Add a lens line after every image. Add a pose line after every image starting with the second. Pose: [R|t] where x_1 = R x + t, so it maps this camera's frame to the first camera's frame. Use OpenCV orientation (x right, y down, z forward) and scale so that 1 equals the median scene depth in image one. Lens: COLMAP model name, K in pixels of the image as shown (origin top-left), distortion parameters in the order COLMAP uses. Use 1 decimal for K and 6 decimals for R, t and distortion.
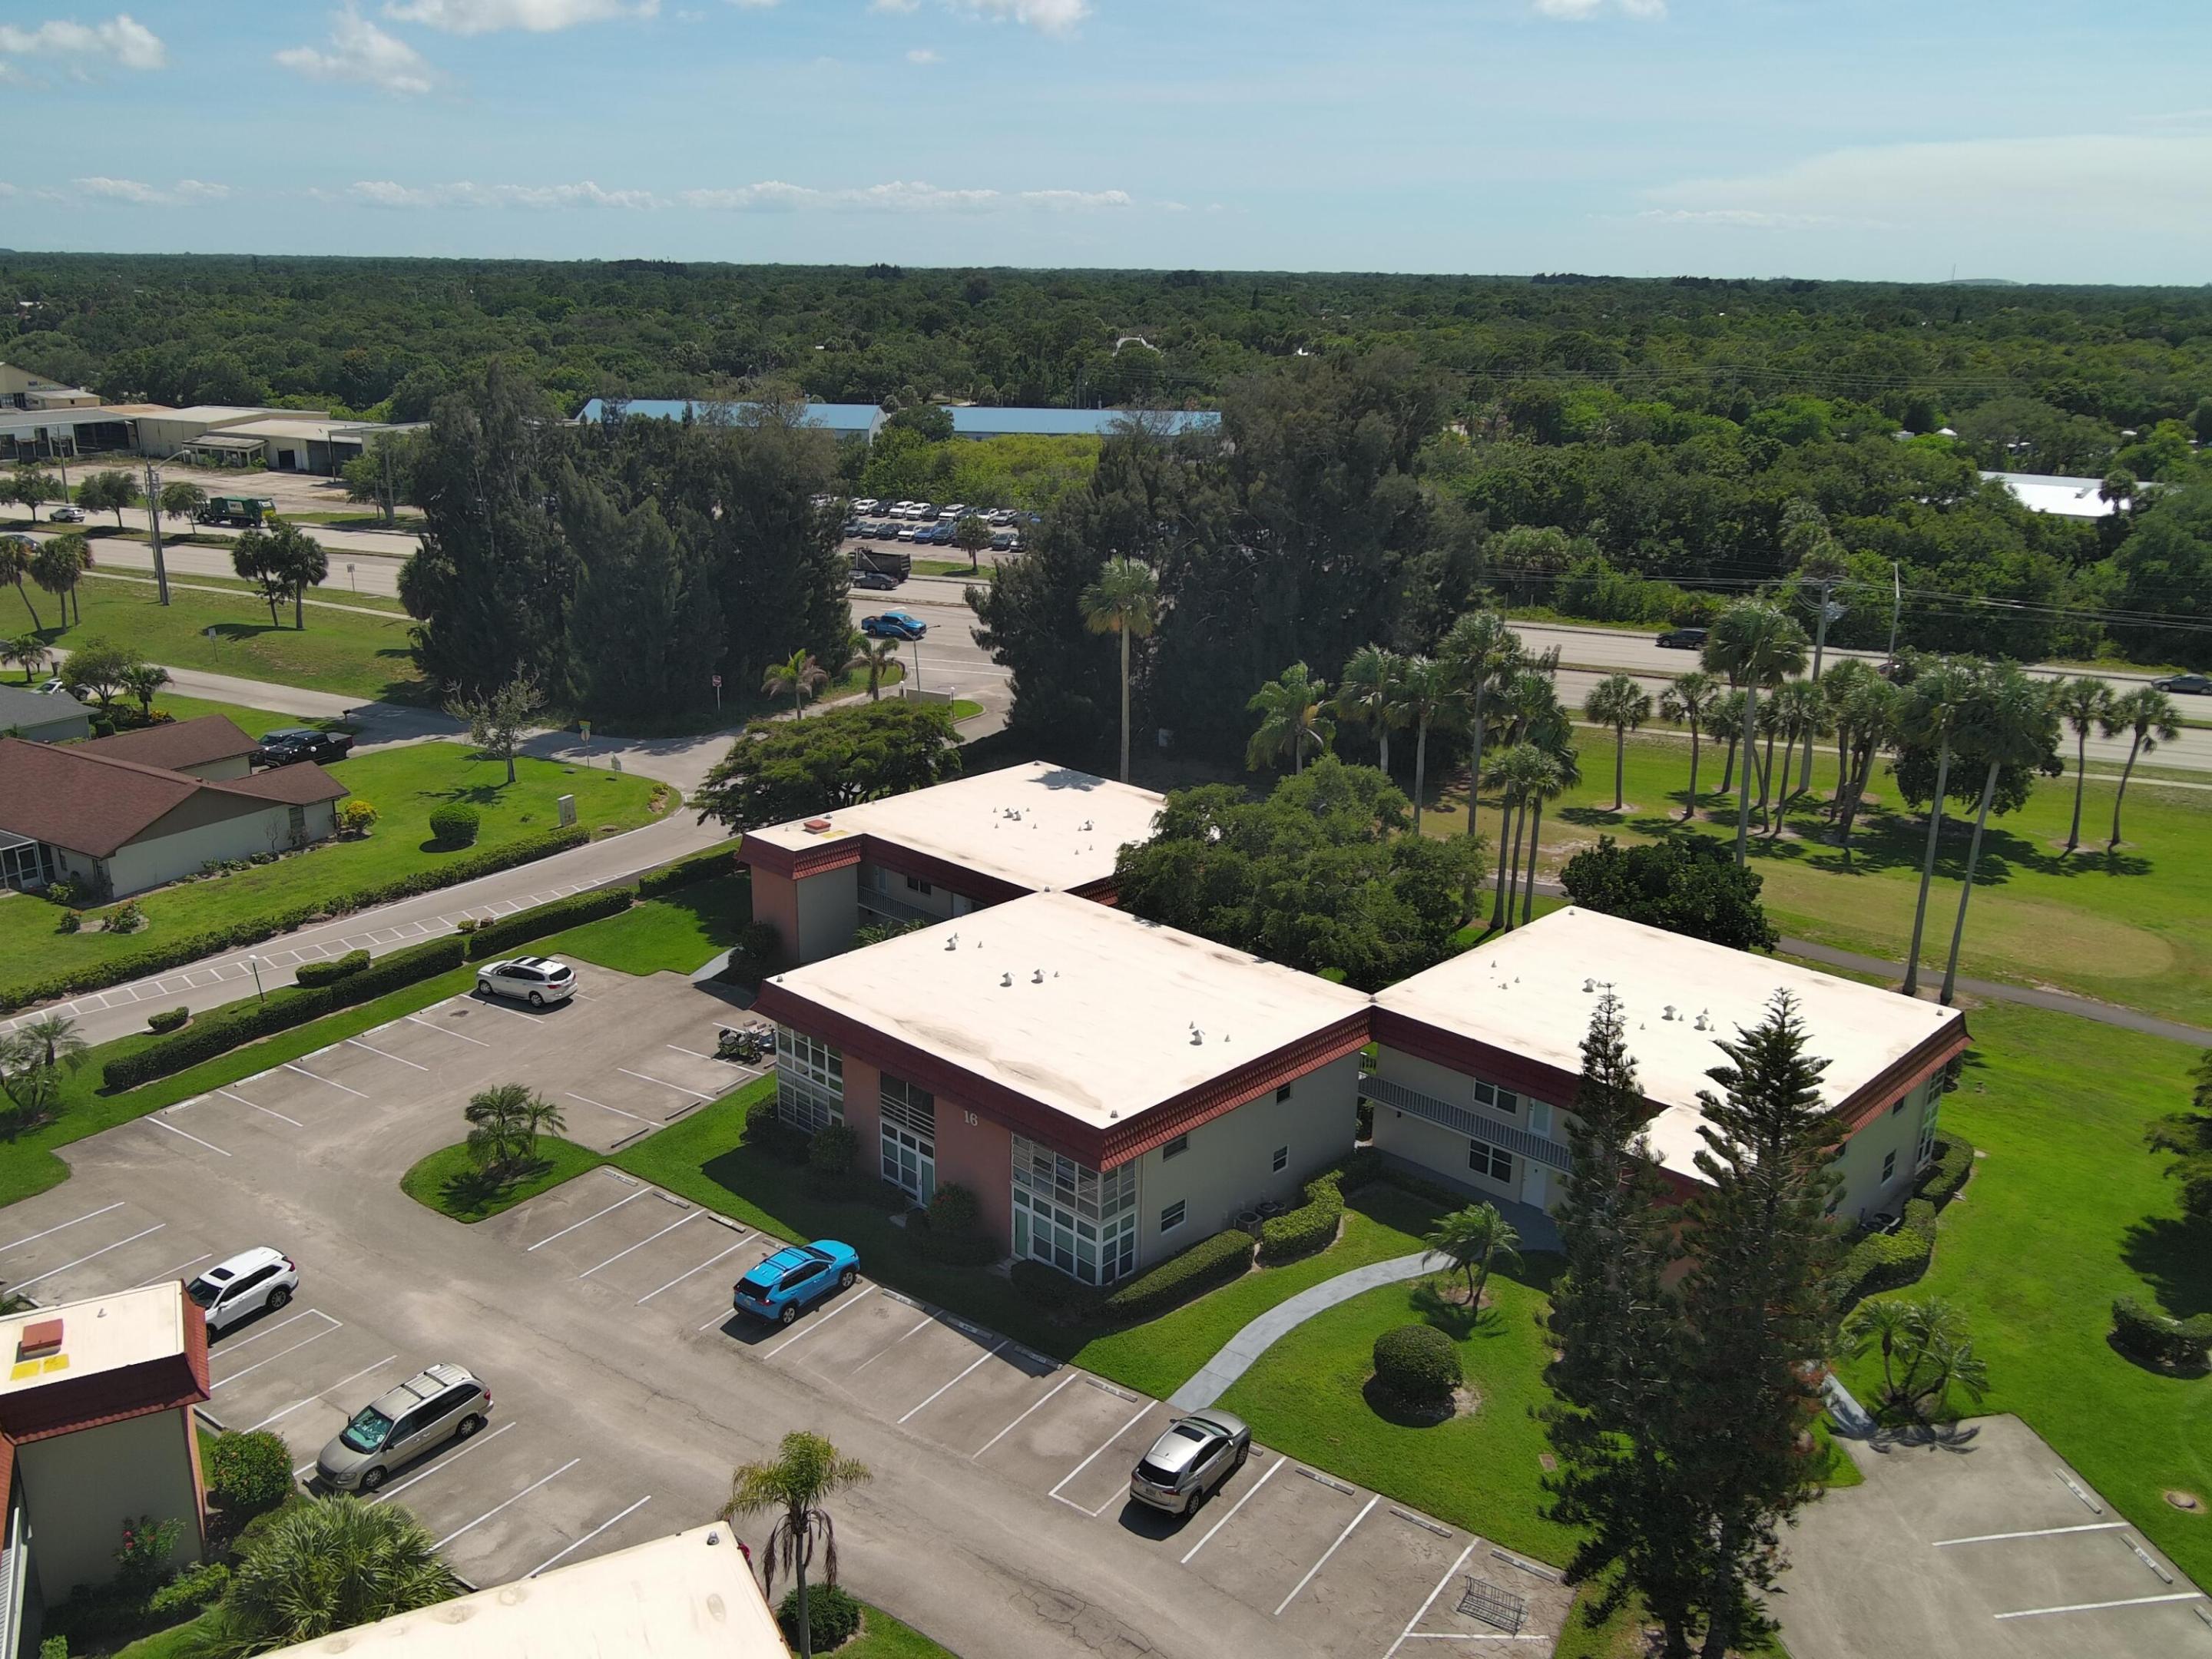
lens RADIAL K [[1814.9, 0, 1102.5], [0, 1814.9, 832.5], [0, 0, 1]] dist [0.019781, -0.041119]
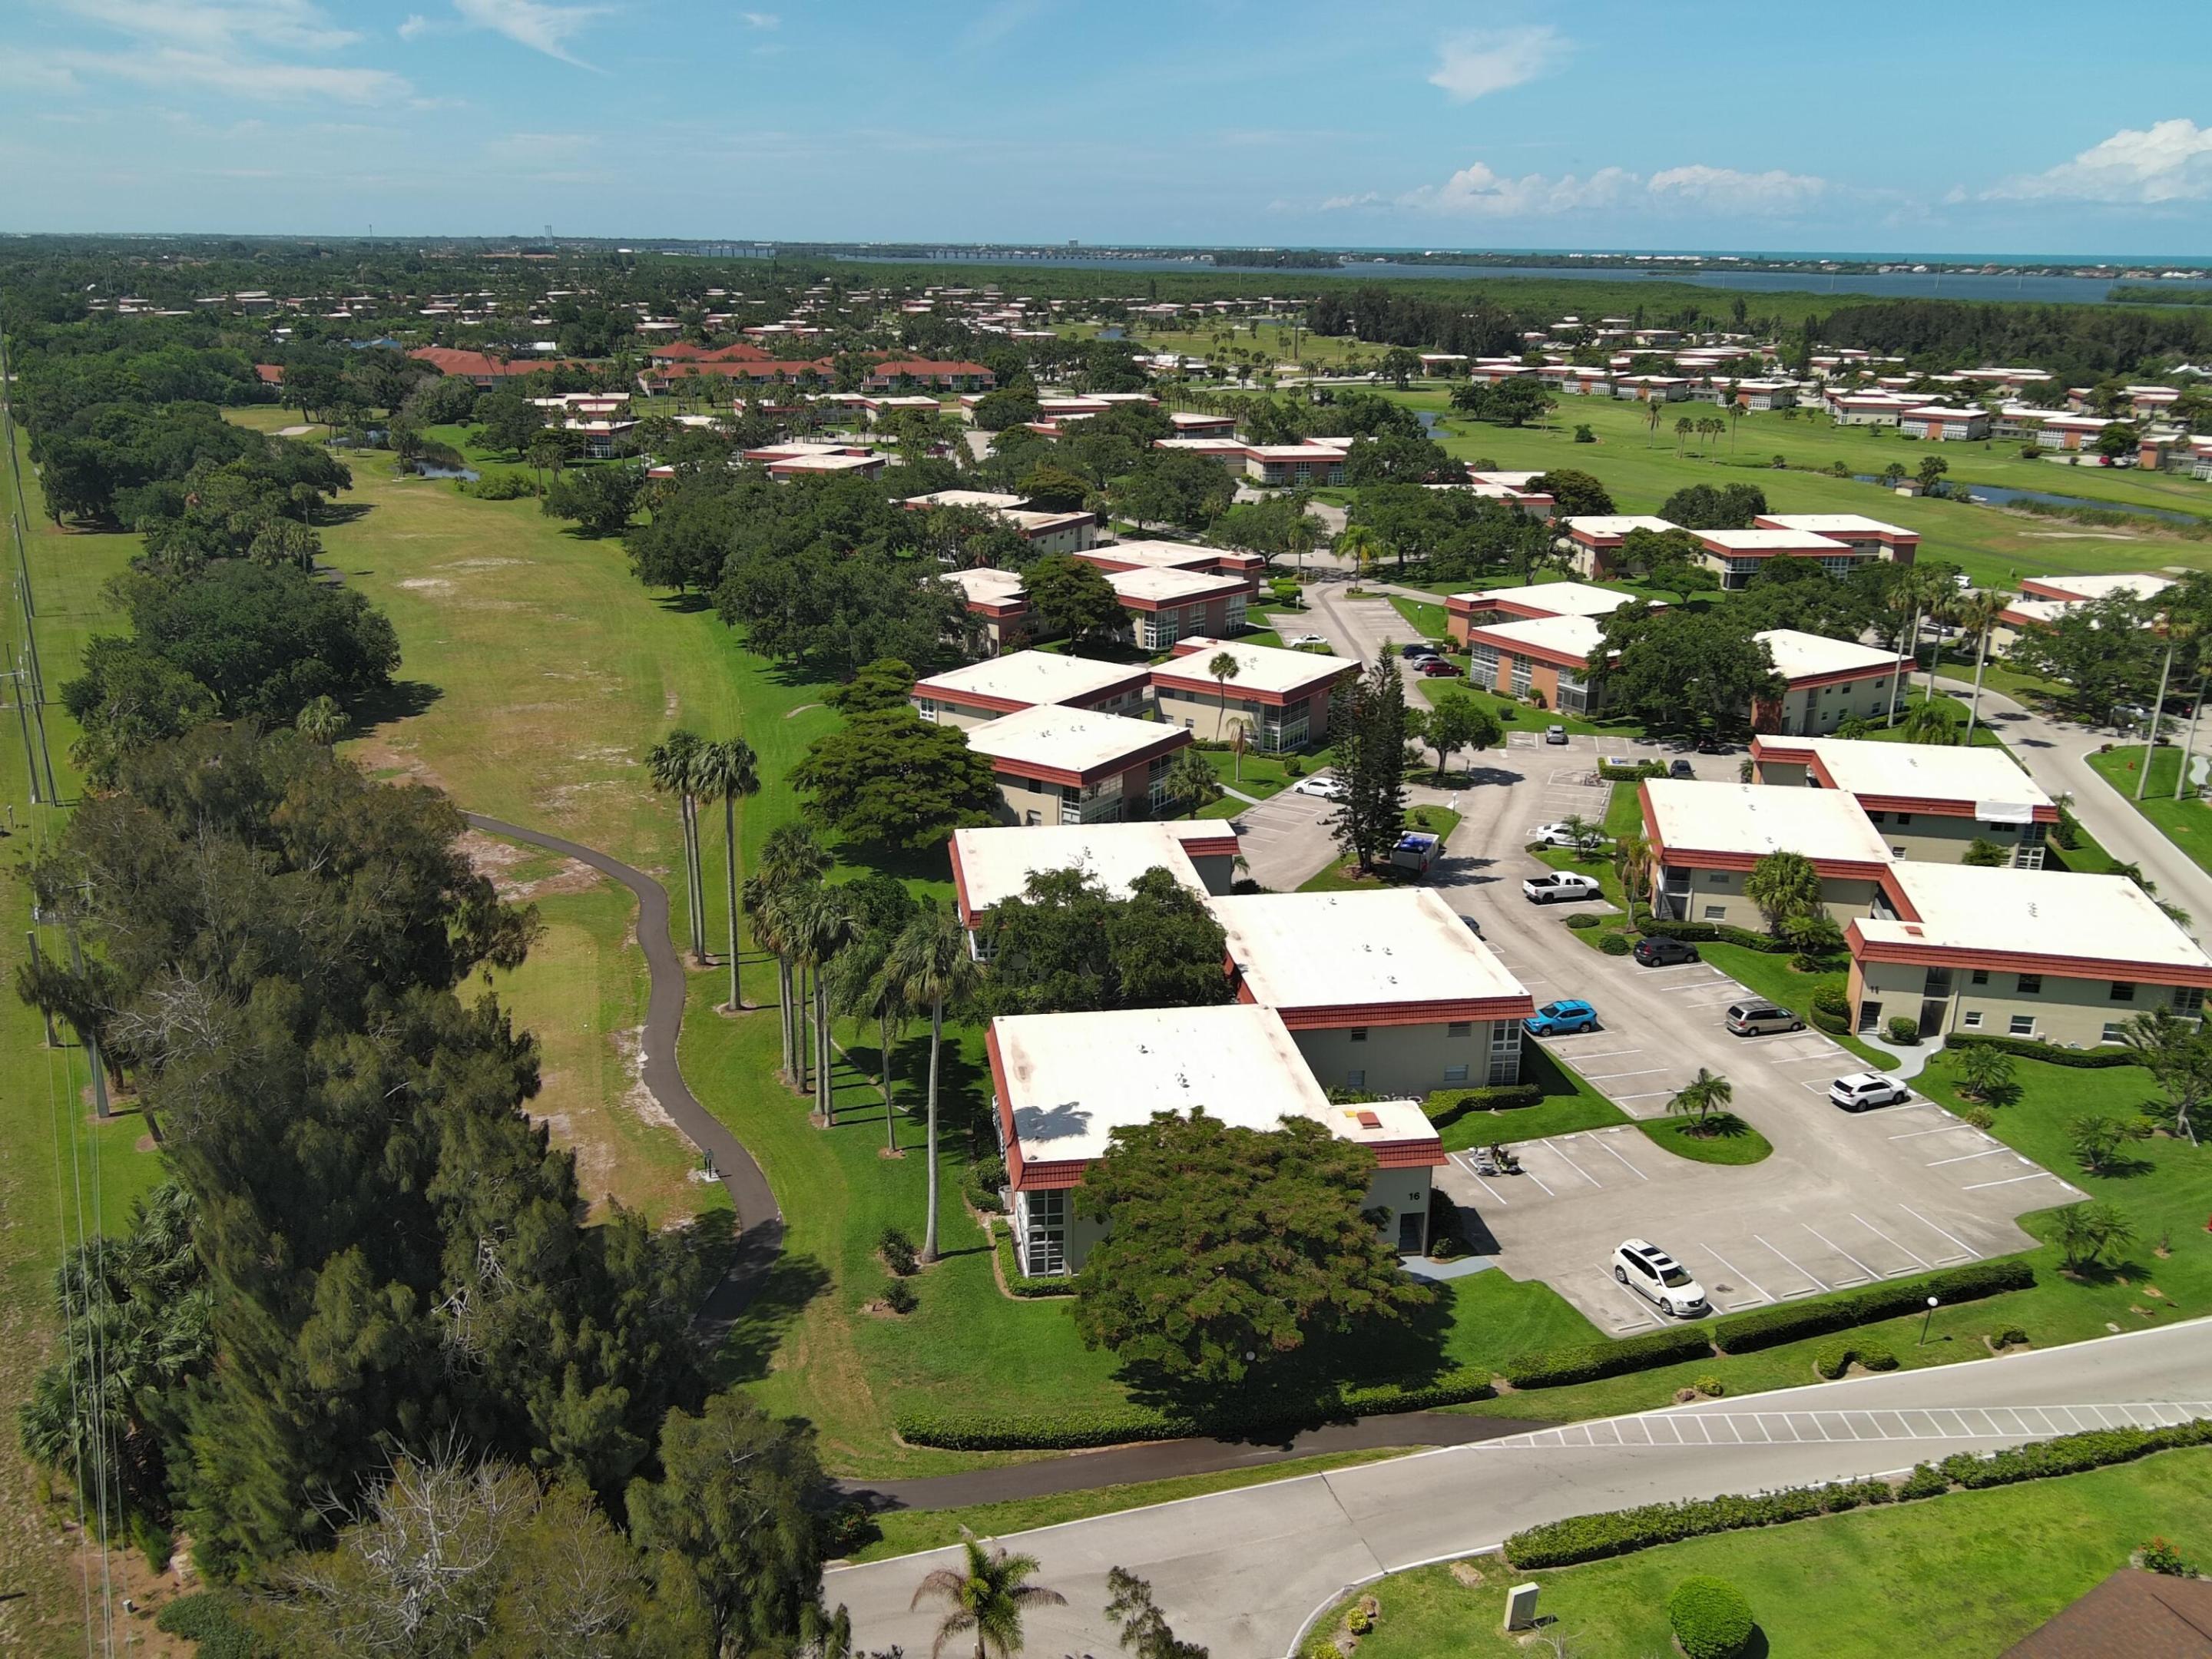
lens RADIAL K [[1820.9, 0, 1102.9], [0, 1820.9, 822.2], [0, 0, 1]] dist [0.010418, -0.023958]
pose [[-0.785004, -0.209288, 0.583067, -0.551969], [0.165132, 0.836455, 0.522565, -0.637443], [-0.597076, 0.506499, -0.622061, 1.519514]]
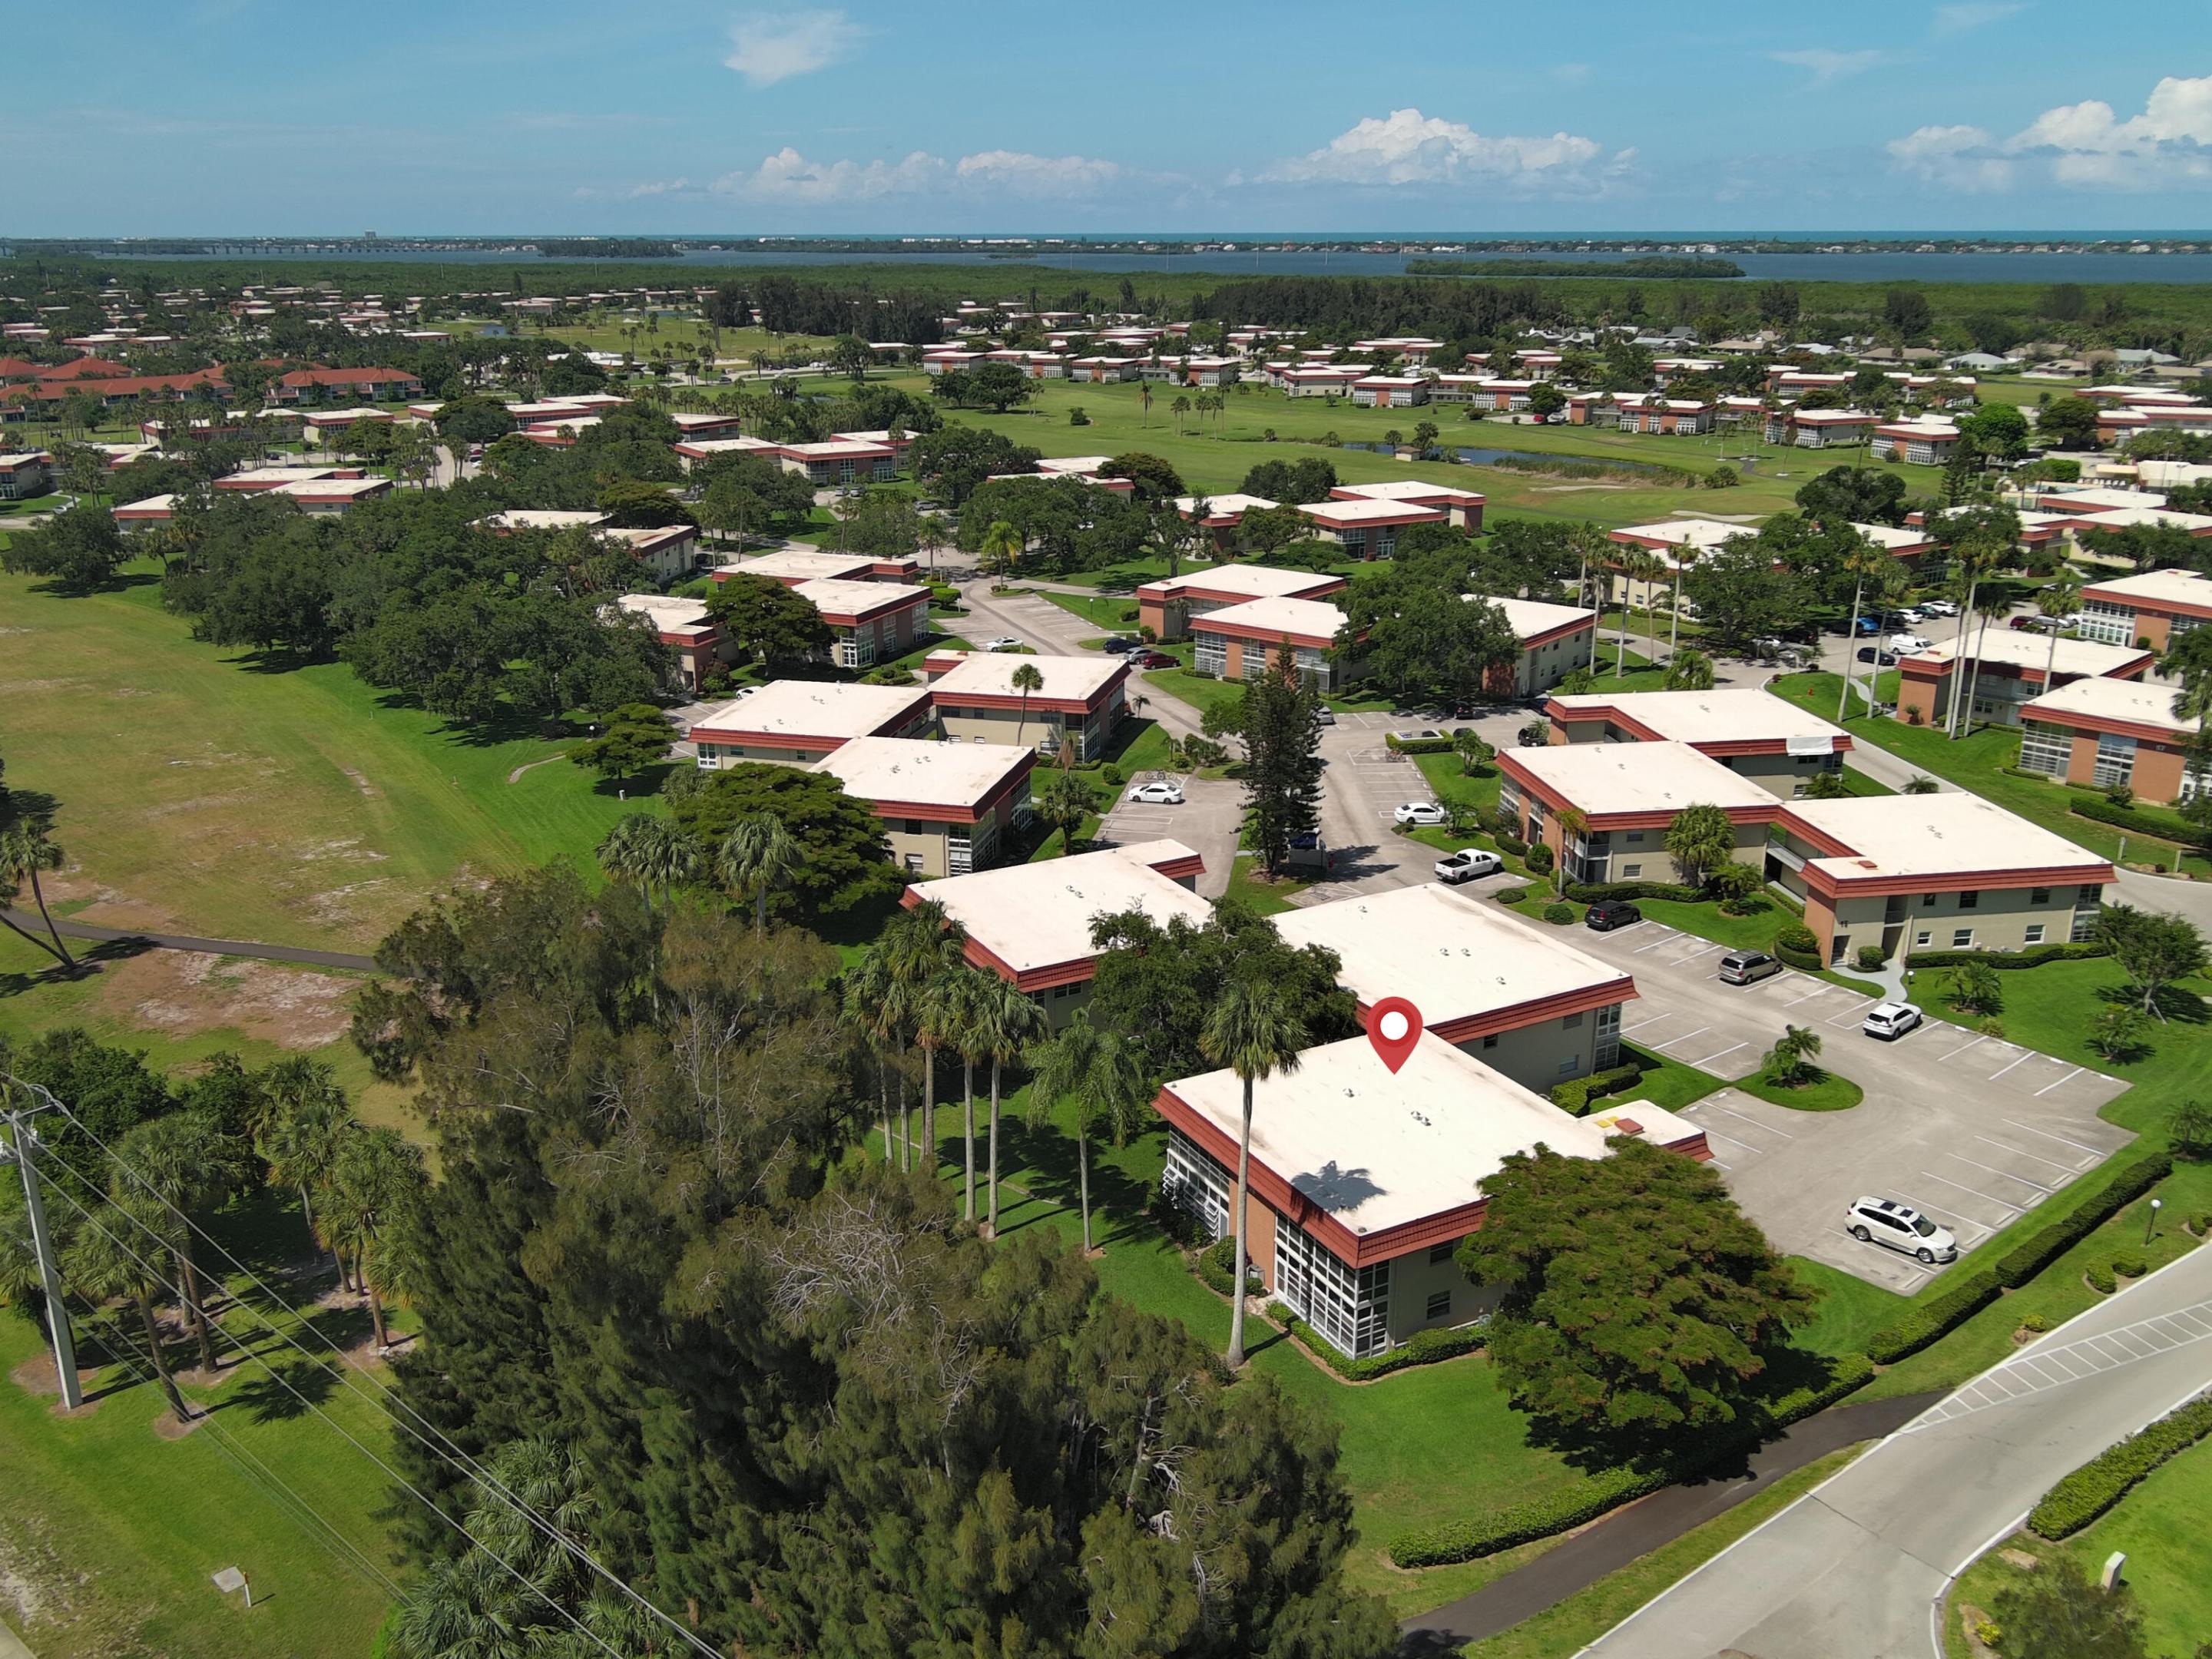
lens RADIAL K [[1844.1, 0, 1106.0], [0, 1844.1, 829.5], [0, 0, 1]] dist [0.018465, -0.042589]
pose [[-0.950430, -0.107003, 0.291948, -0.153974], [0.082802, 0.817921, 0.569341, -0.669901], [-0.299711, 0.565293, -0.768516, 1.640096]]
